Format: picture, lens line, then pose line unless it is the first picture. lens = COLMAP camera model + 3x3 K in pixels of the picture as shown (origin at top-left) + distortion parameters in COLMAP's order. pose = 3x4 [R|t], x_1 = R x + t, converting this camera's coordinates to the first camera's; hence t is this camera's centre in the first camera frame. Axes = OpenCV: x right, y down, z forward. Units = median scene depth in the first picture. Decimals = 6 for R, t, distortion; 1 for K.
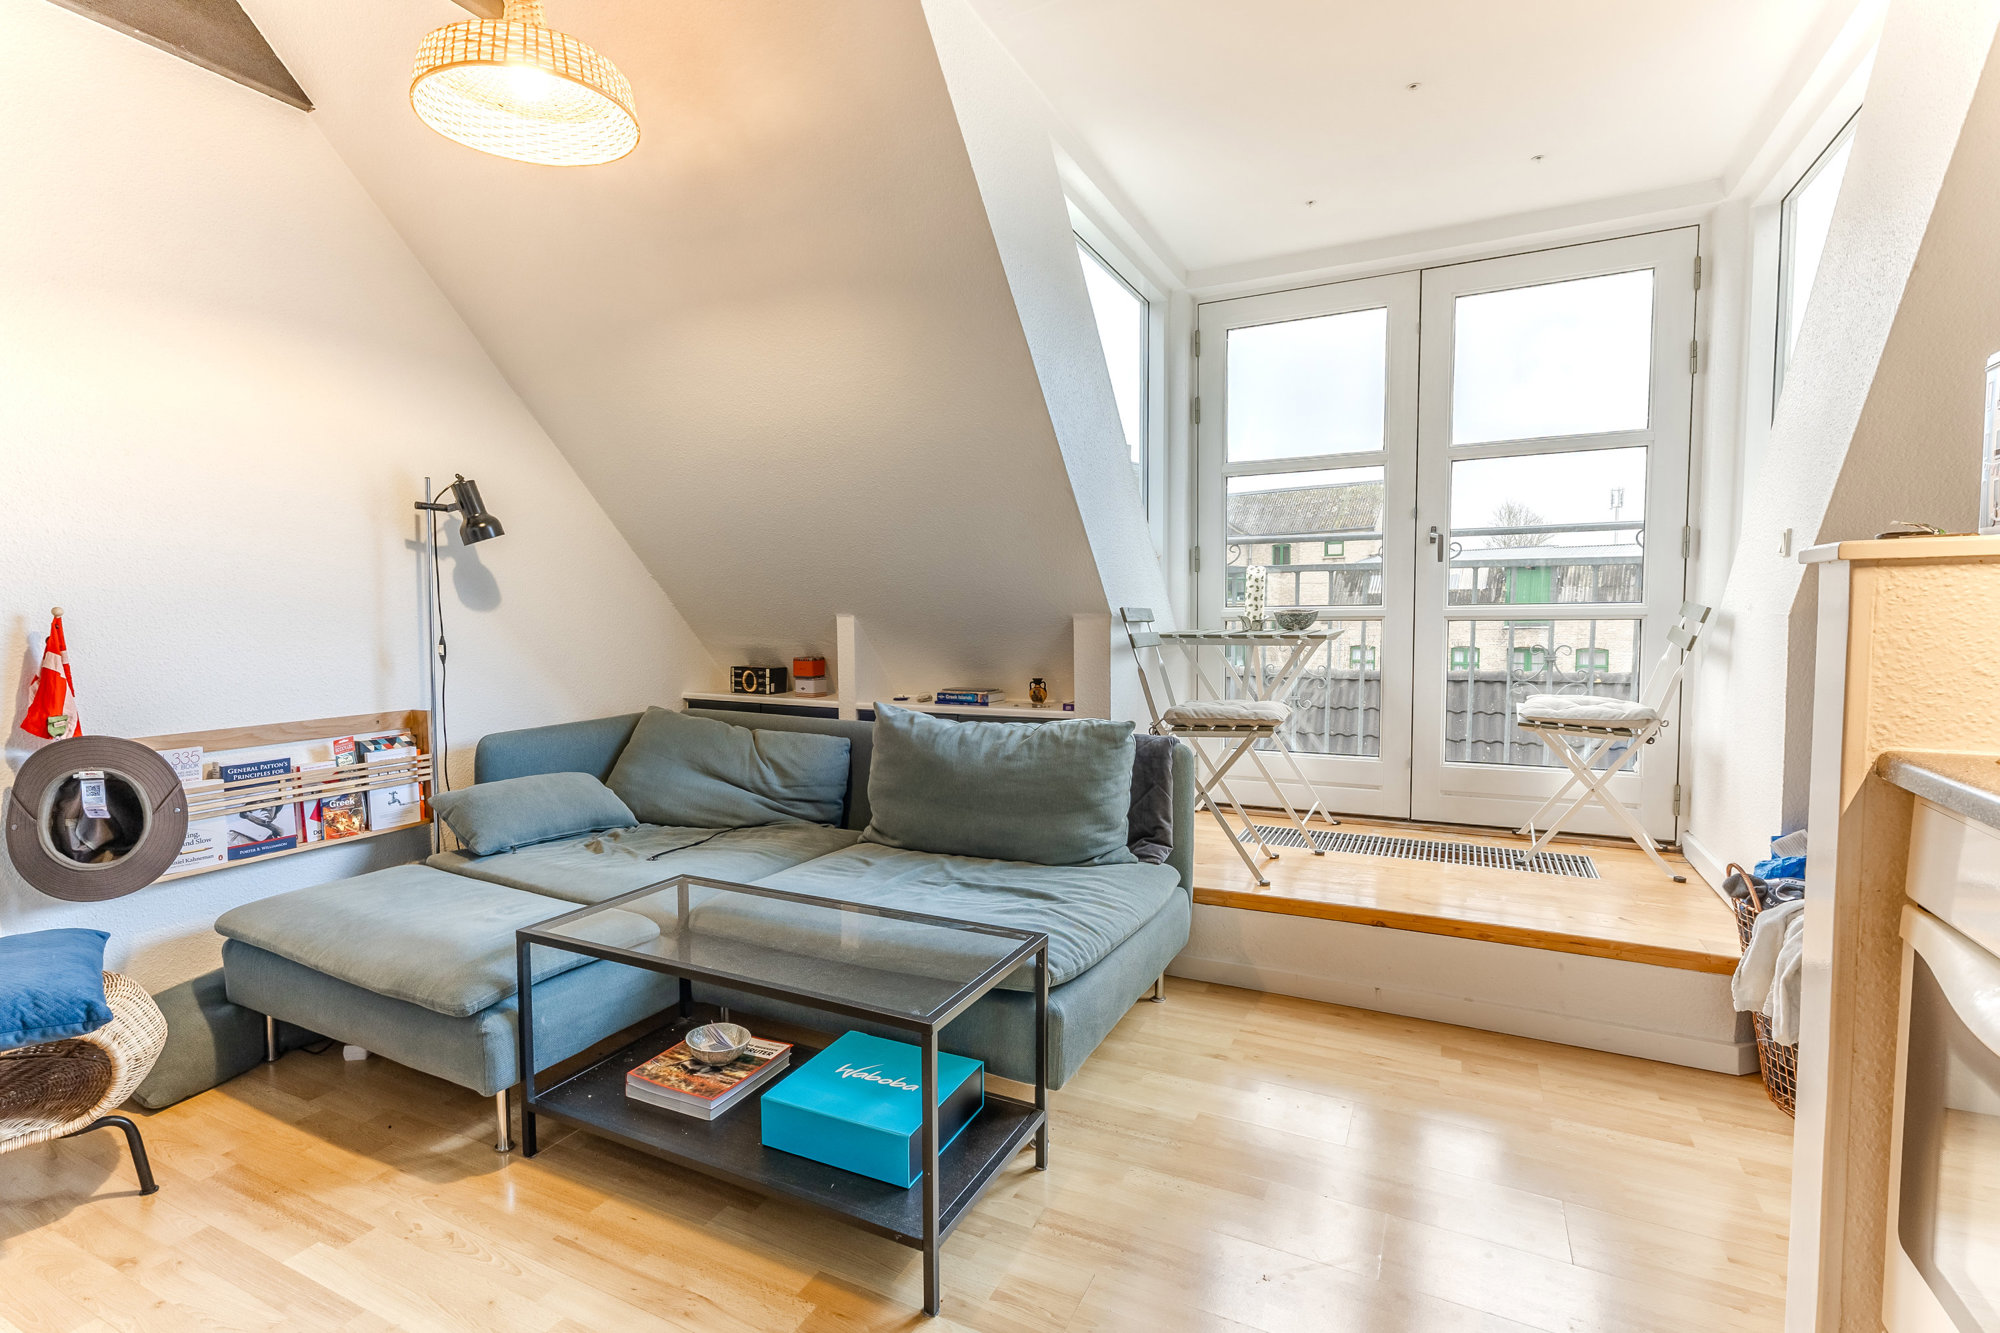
lens RADIAL K [[981.1, 0, 920.8], [0, 981.1, 676.0], [0, 0, 1]] dist [-0.000739, 0.000131]
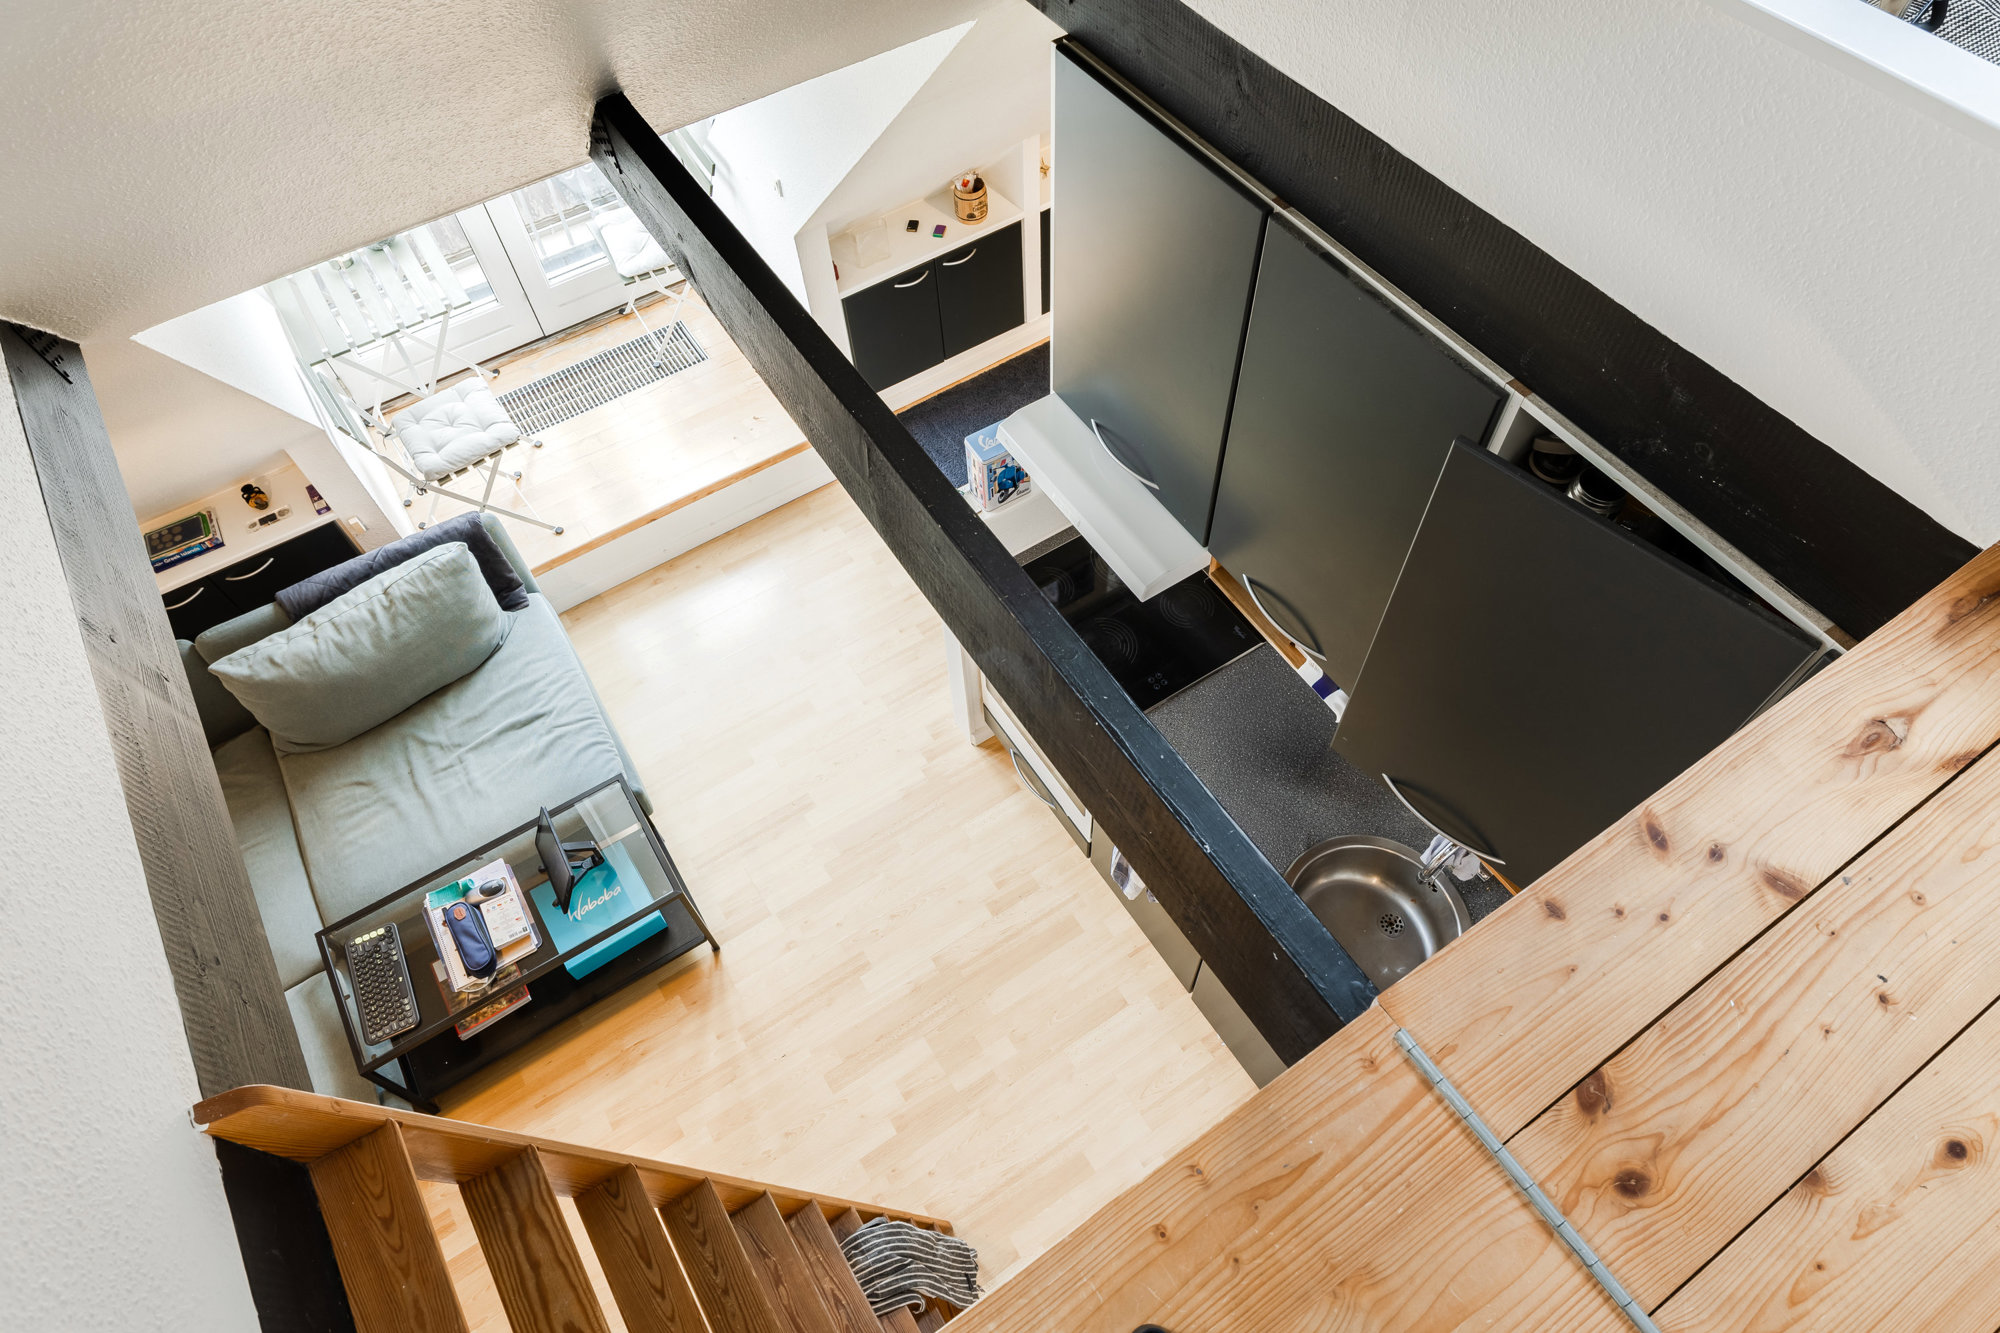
lens RADIAL K [[1167.0, 0, 1000.0], [0, 1167.0, 666.5], [0, 0, 1]] dist [0.000672, 0.000230]
pose [[0.472731, -0.743421, 0.473129, -0.247976], [0.078801, 0.570423, 0.817562, -0.955008], [-0.877677, -0.349204, 0.328239, -0.073242]]
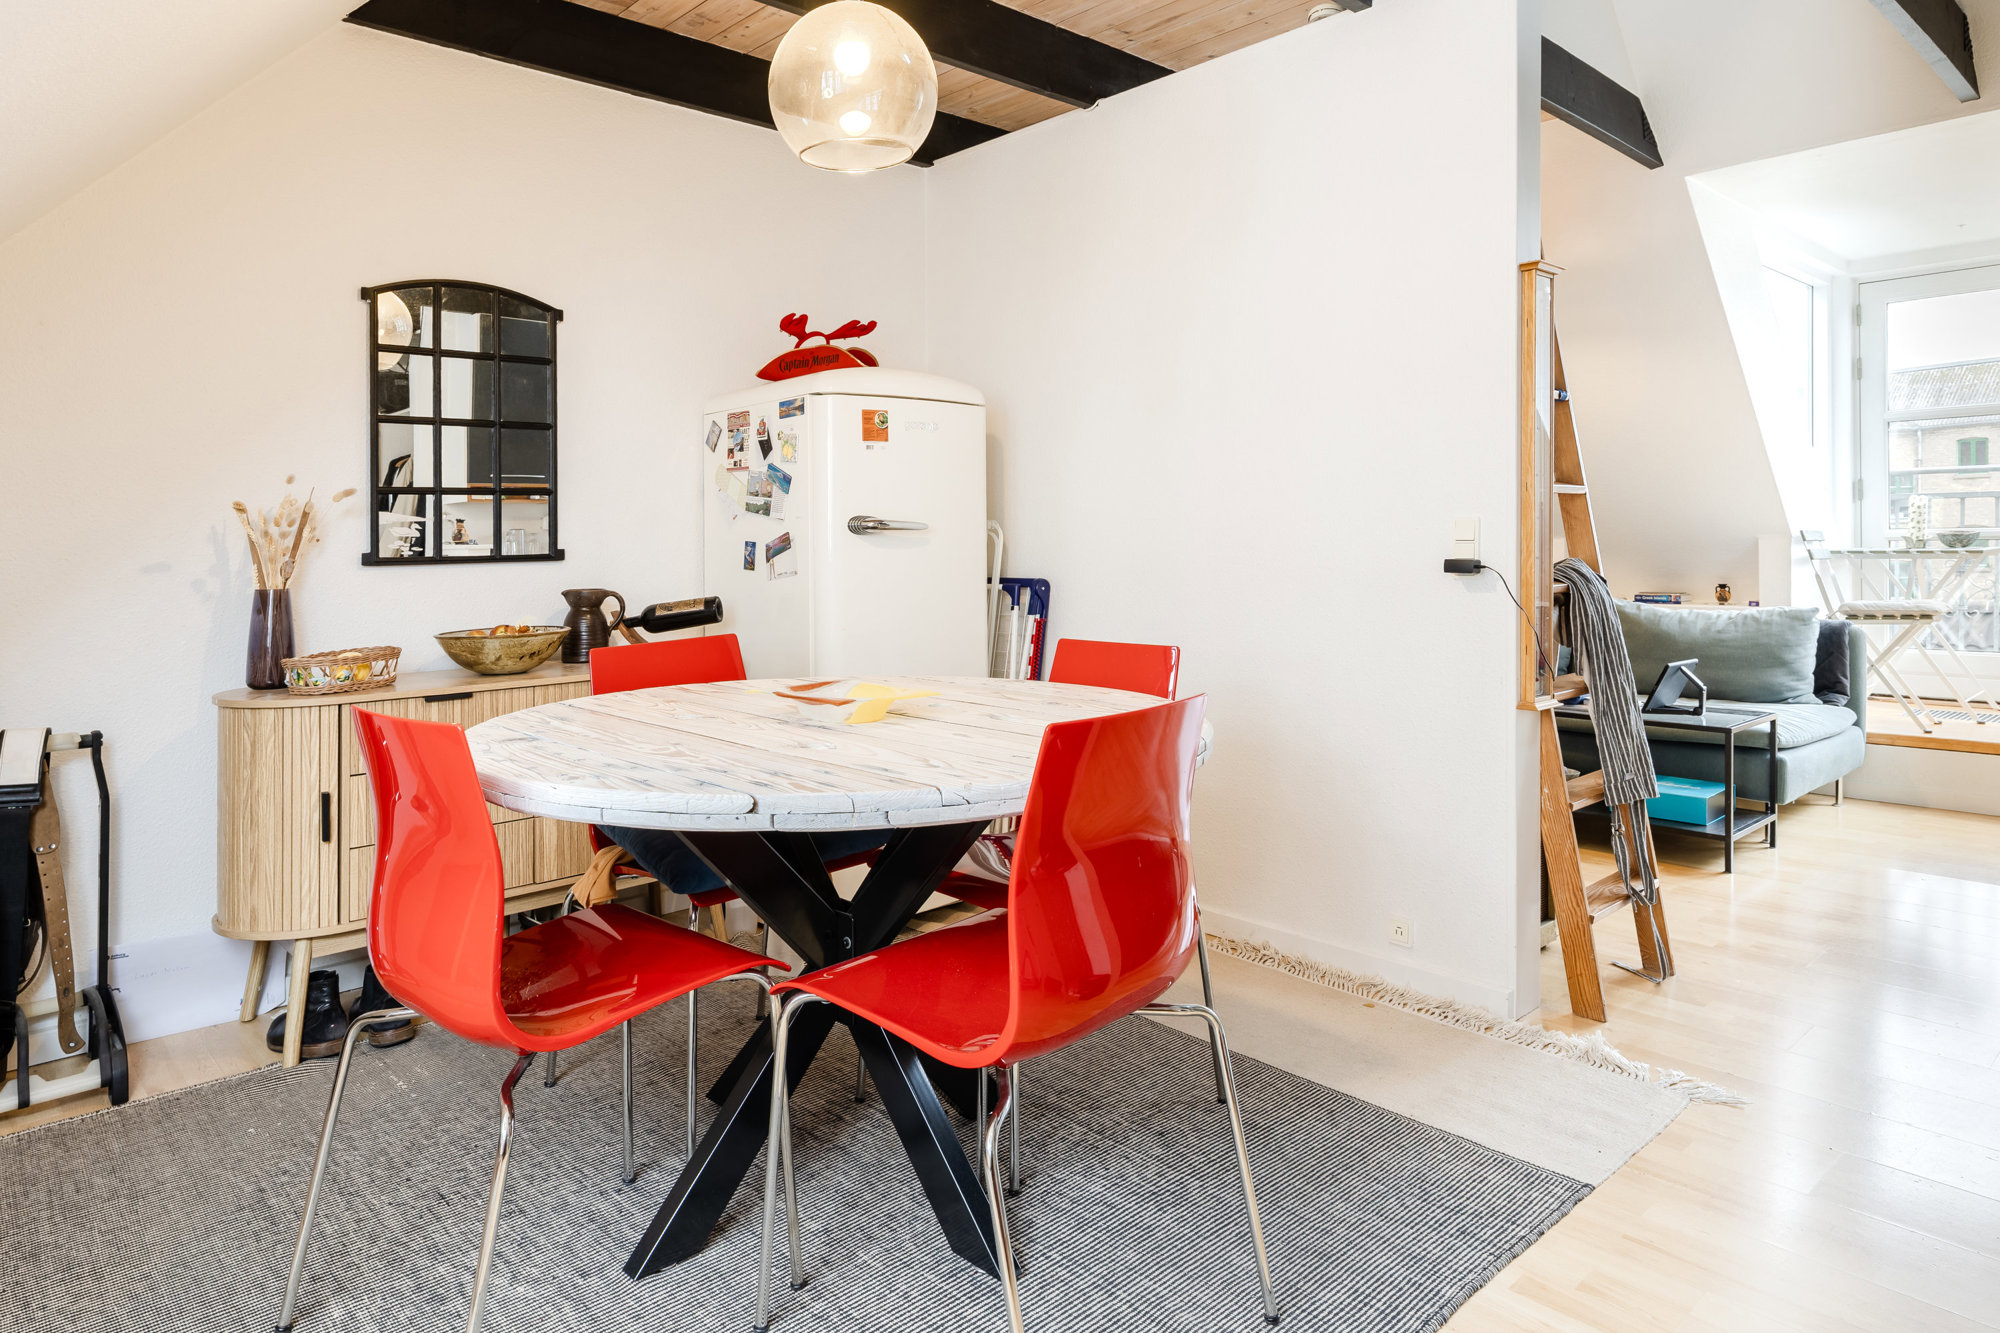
lens RADIAL K [[1221.5, 0, 997.5], [0, 1221.5, 559.4], [0, 0, 1]] dist [0.004517, 0.001676]
pose [[0.948018, 0.000960, -0.318216, -0.359789], [-0.015614, 0.998931, -0.043501, 0.071967], [0.317834, 0.046208, 0.947020, -1.115803]]
